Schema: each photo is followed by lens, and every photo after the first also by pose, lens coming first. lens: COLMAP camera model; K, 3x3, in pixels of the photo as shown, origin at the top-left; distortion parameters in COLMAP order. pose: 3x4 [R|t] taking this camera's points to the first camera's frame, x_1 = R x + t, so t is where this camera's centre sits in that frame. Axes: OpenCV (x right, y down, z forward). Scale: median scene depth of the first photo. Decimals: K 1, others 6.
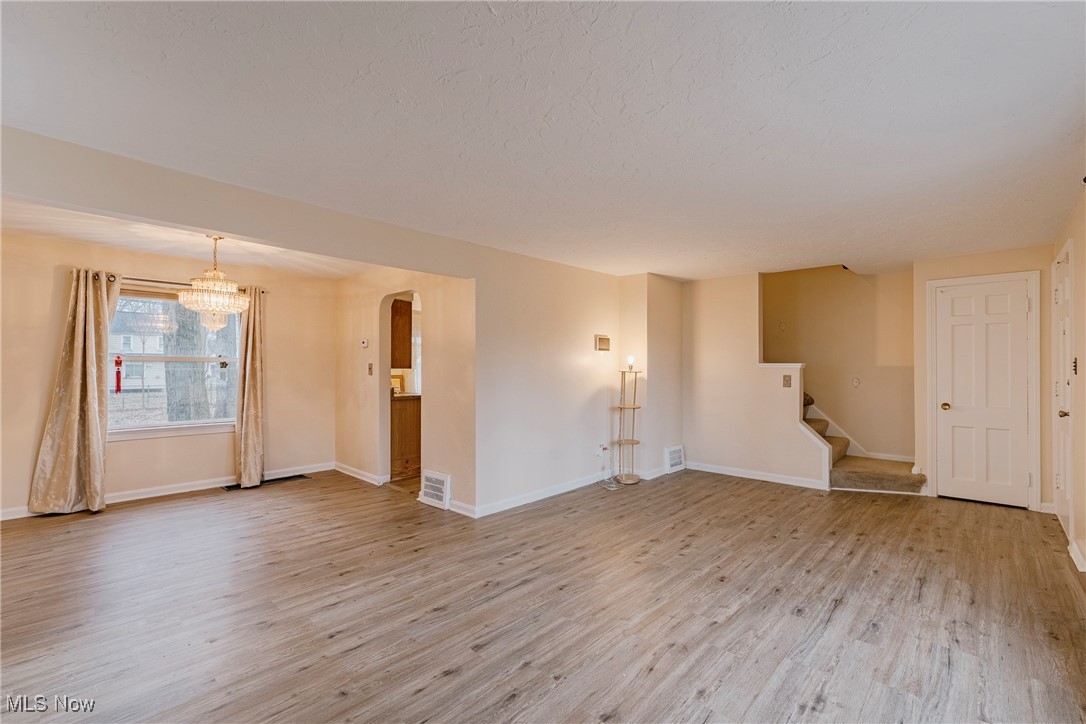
lens RADIAL K [[467.3, 0, 531.6], [0, 467.3, 362.6], [0, 0, 1]] dist [-0.001344, -0.001019]
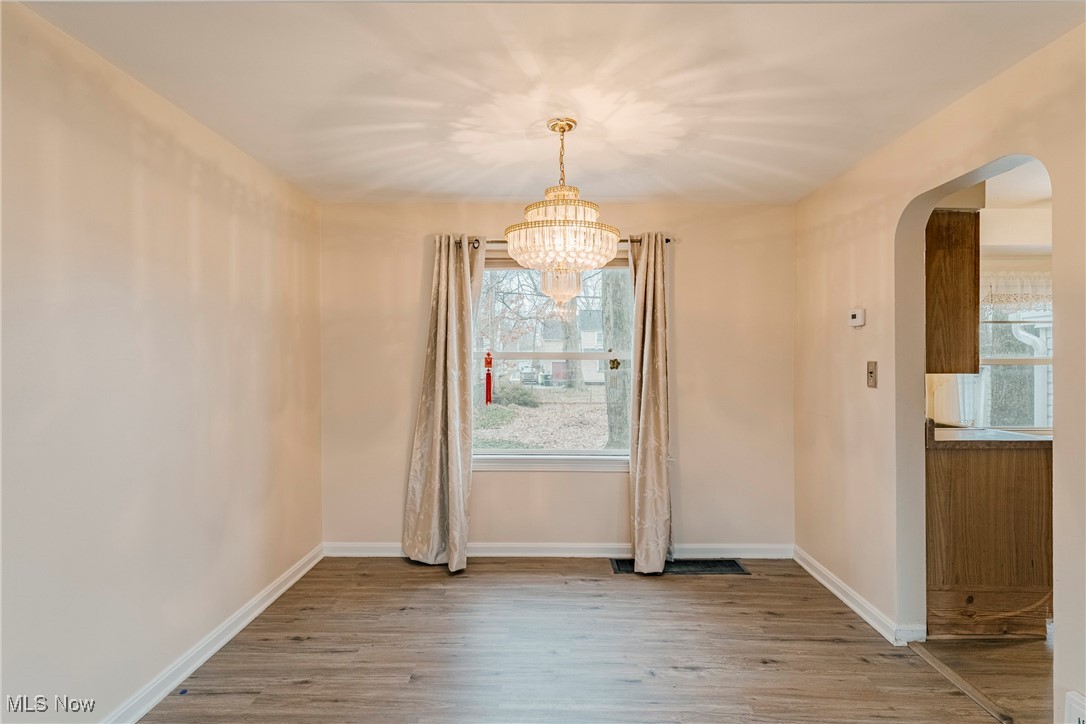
lens RADIAL K [[553.0, 0, 548.7], [0, 553.0, 360.8], [0, 0, 1]] dist [0.003372, -0.000495]
pose [[0.684640, -0.001417, -0.728880, -0.198074], [0.008480, 0.999946, 0.006021, -0.005467], [0.728832, -0.010303, 0.684615, 0.477767]]
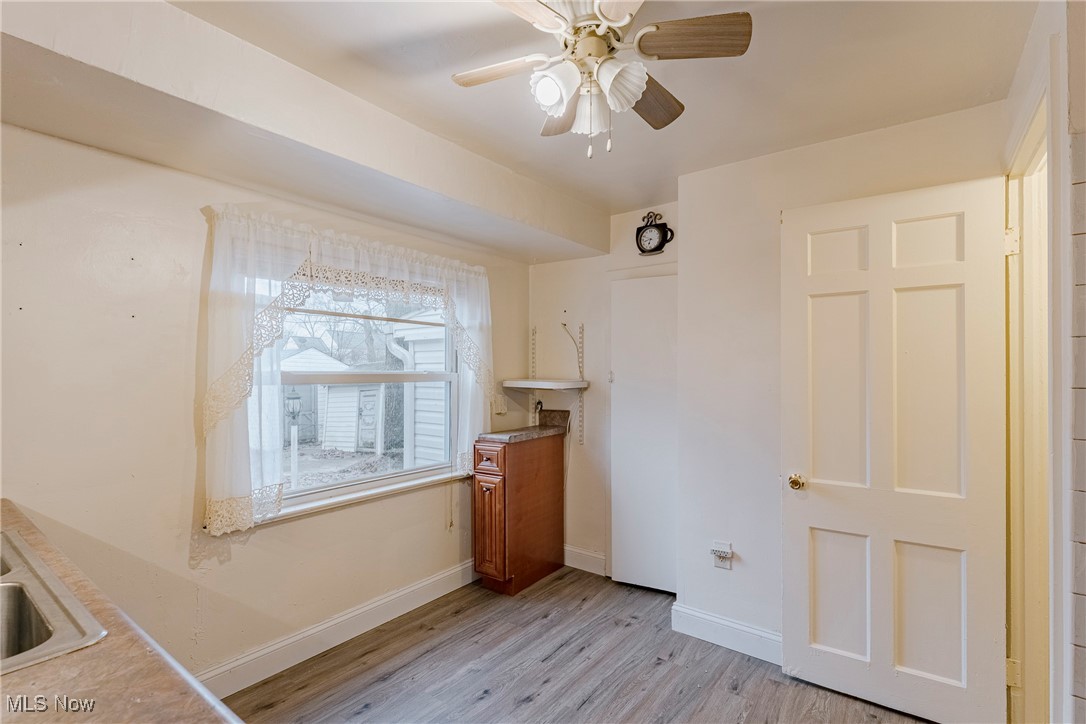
lens RADIAL K [[507.9, 0, 533.4], [0, 507.9, 369.0], [0, 0, 1]] dist [-0.001242, -0.002189]
pose [[0.994391, -0.001556, 0.105759, -0.202788], [0.001535, 0.999999, 0.000283, -0.002767], [-0.105759, -0.000119, 0.994392, 1.157254]]
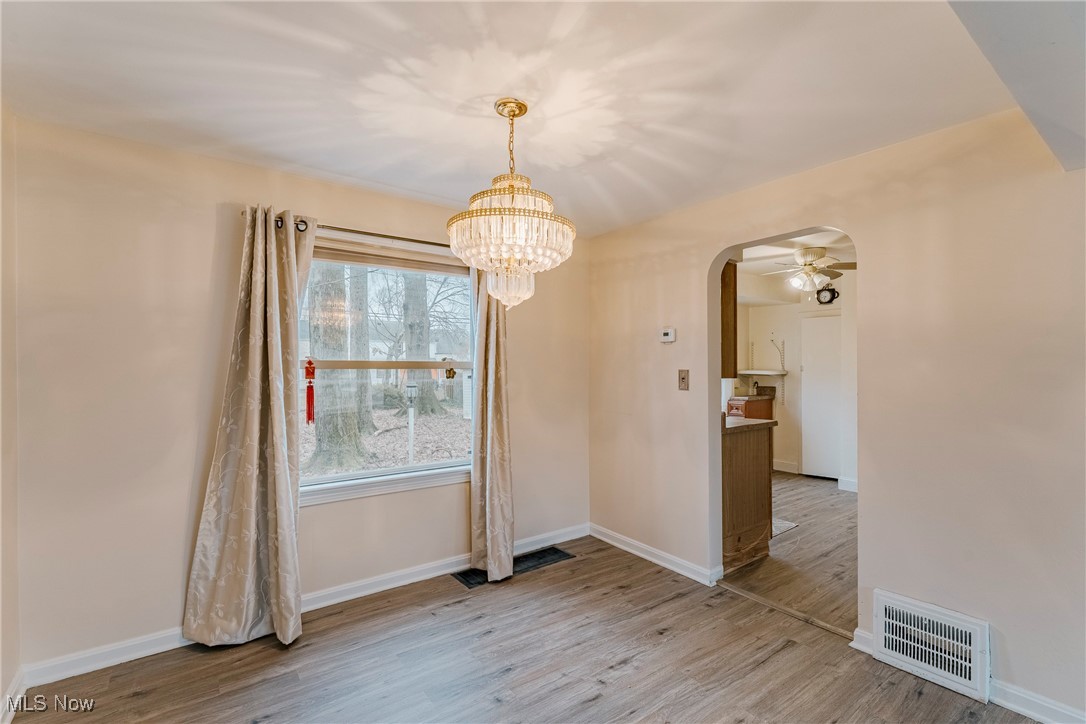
lens RADIAL K [[479.9, 0, 540.3], [0, 479.9, 366.2], [0, 0, 1]] dist [-0.001126, -0.000179]
pose [[0.983694, -0.005368, -0.179770, -0.483511], [0.006312, 0.999969, 0.004681, -0.007764], [0.179740, -0.005739, 0.983697, 0.448891]]
